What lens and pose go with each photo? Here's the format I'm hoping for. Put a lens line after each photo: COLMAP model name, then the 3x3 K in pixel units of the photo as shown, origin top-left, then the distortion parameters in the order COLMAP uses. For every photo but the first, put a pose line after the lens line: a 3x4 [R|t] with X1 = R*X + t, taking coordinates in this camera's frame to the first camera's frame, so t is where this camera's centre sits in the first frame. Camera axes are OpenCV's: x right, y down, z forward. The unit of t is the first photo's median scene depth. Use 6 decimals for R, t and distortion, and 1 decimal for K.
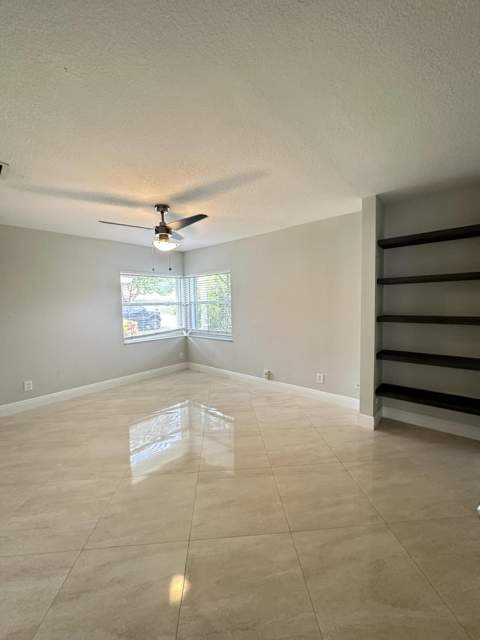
lens RADIAL K [[254.8, 0, 243.5], [0, 254.8, 322.9], [0, 0, 1]] dist [-0.001441, -0.000089]
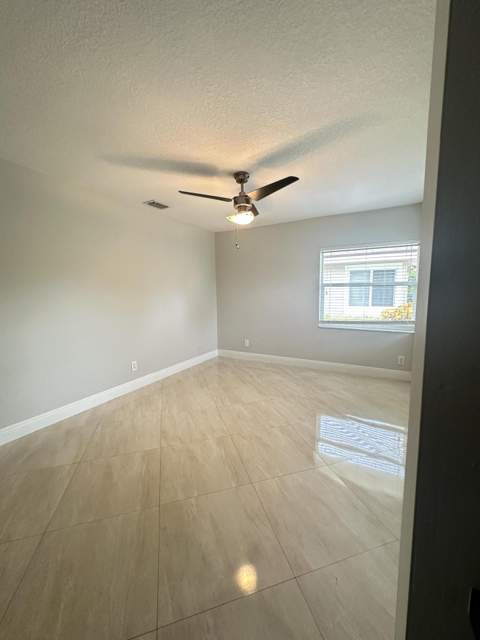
lens RADIAL K [[254.8, 0, 238.1], [0, 254.8, 316.7], [0, 0, 1]] dist [-0.001441, -0.000089]
pose [[0.211447, 0.114325, -0.970680, 0.434942], [-0.078611, 0.991907, 0.099700, -0.030803], [0.974223, 0.055225, 0.218723, 0.562597]]
